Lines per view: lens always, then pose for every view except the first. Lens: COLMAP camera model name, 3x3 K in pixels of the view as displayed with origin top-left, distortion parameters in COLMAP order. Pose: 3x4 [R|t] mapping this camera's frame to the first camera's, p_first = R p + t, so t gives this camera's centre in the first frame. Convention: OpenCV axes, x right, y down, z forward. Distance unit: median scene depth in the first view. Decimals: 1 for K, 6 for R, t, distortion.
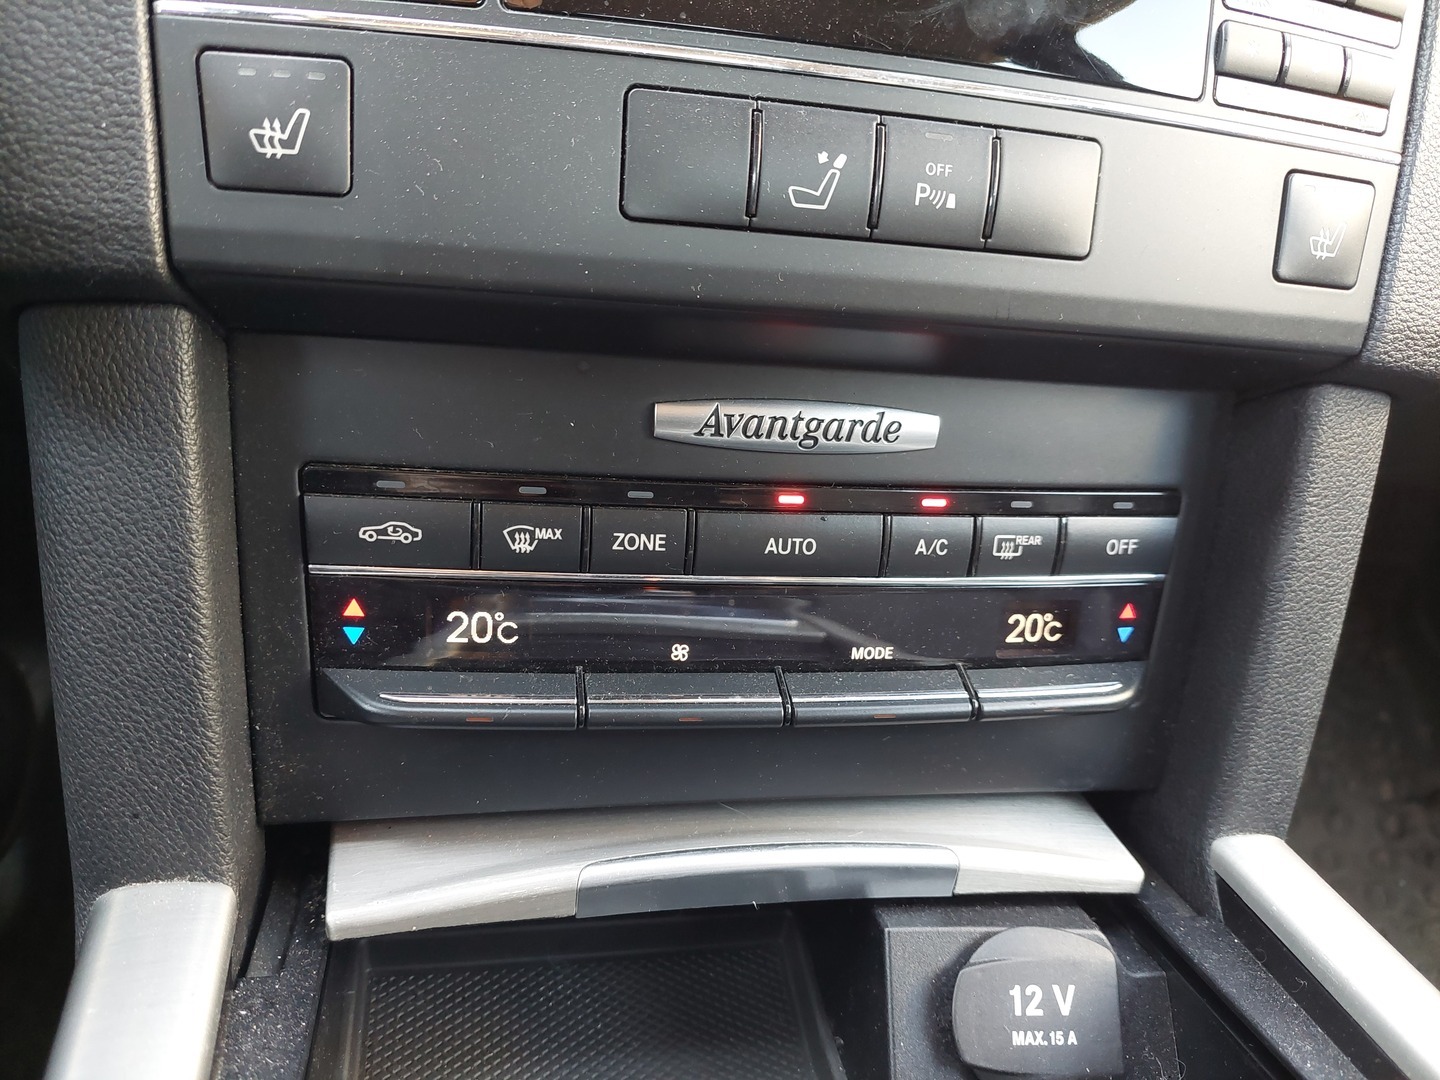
lens RADIAL K [[1043.3, 0, 721.5], [0, 1043.3, 541.2], [0, 0, 1]] dist [0.030436, -0.030253]
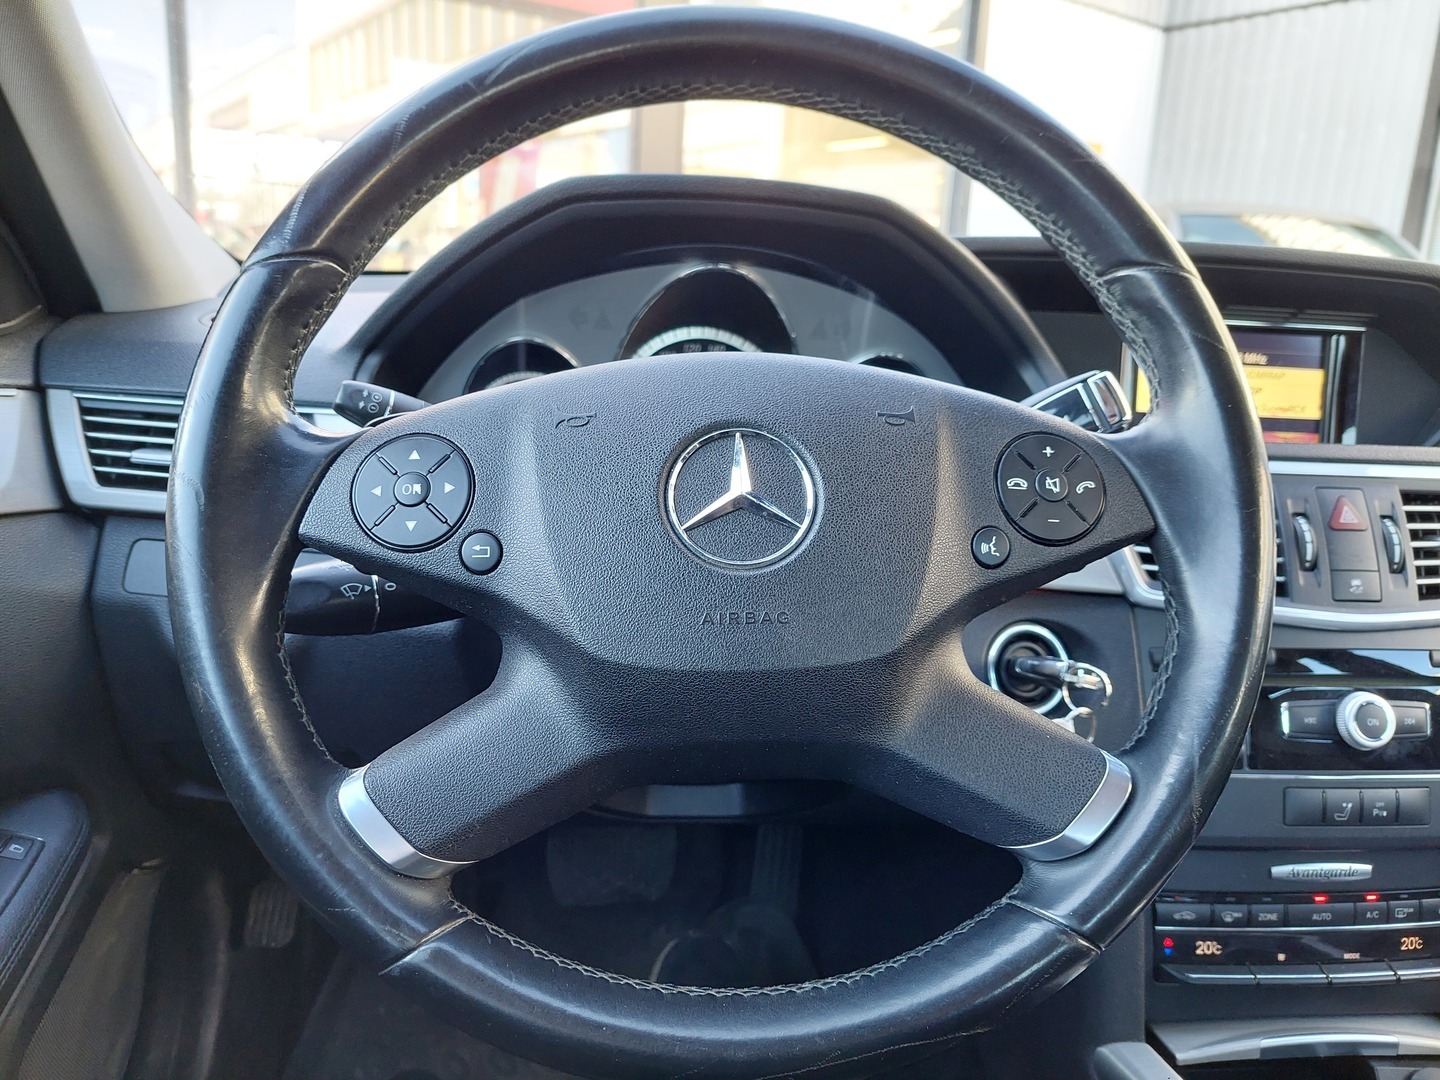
lens RADIAL K [[1043.3, 0, 731.4], [0, 1043.3, 527.7], [0, 0, 1]] dist [0.030436, -0.030253]
pose [[0.992295, -0.042745, -0.116292, -1.090942], [0.019516, 0.980809, -0.193991, -0.484774], [0.122352, 0.190227, 0.974086, -2.046139]]
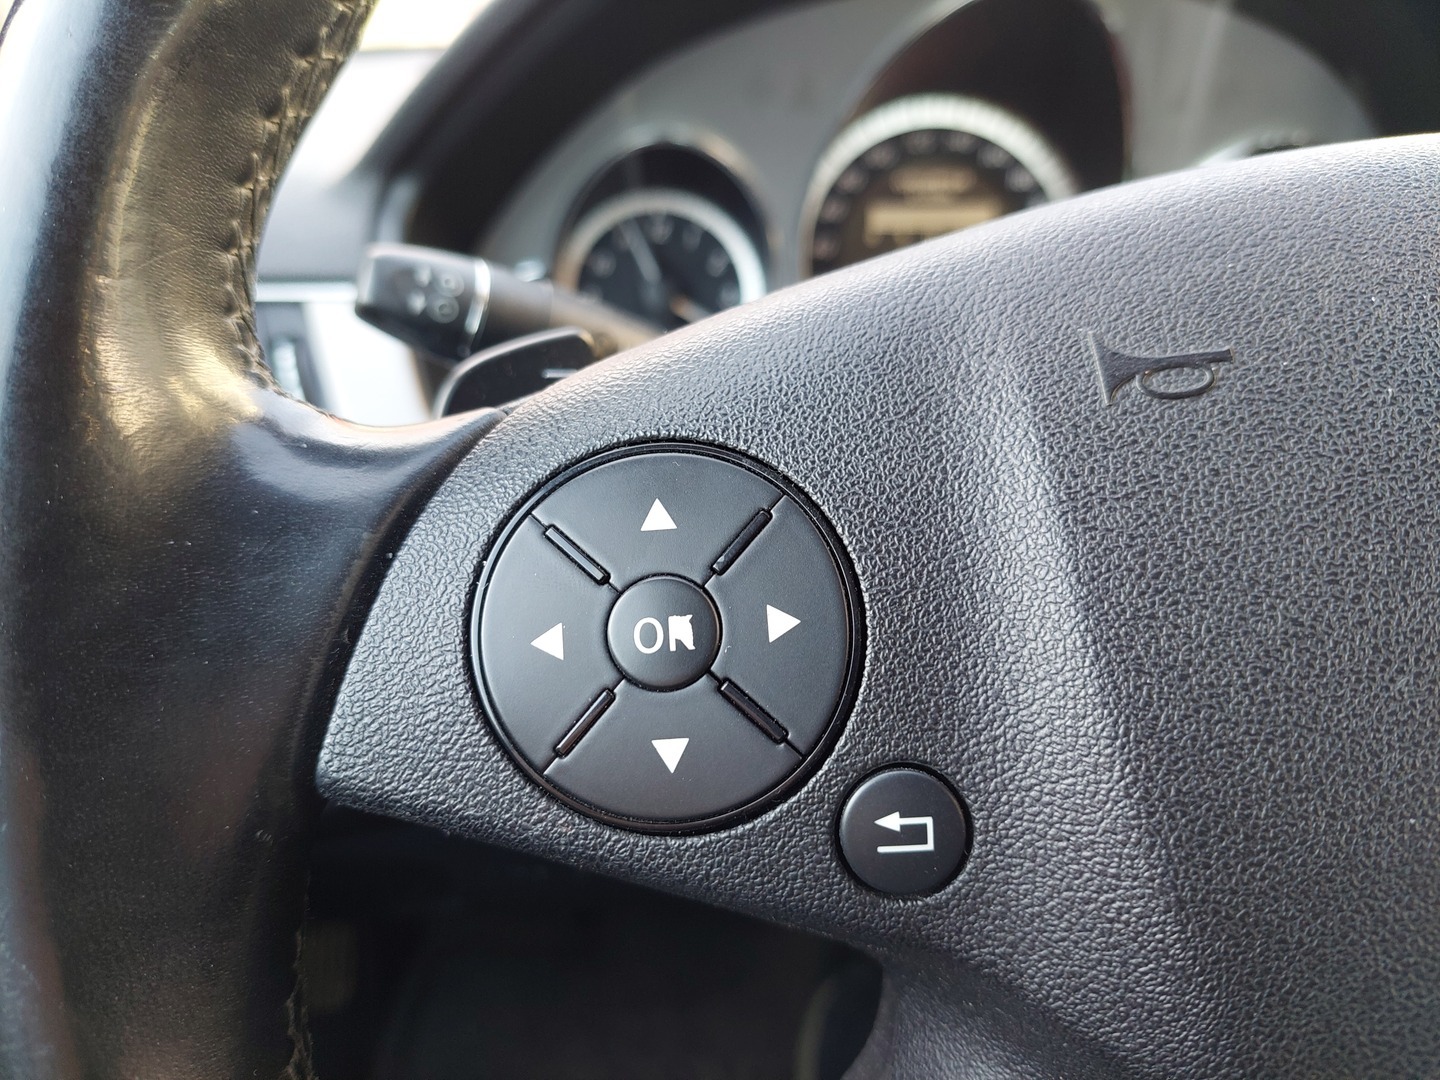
lens RADIAL K [[1043.3, 0, 726.1], [0, 1043.3, 535.9], [0, 0, 1]] dist [0.030436, -0.030253]
pose [[0.988453, -0.059002, -0.139569, -1.652082], [0.056802, 0.998191, -0.019701, -0.893650], [0.140479, 0.011546, 0.990016, -1.058608]]
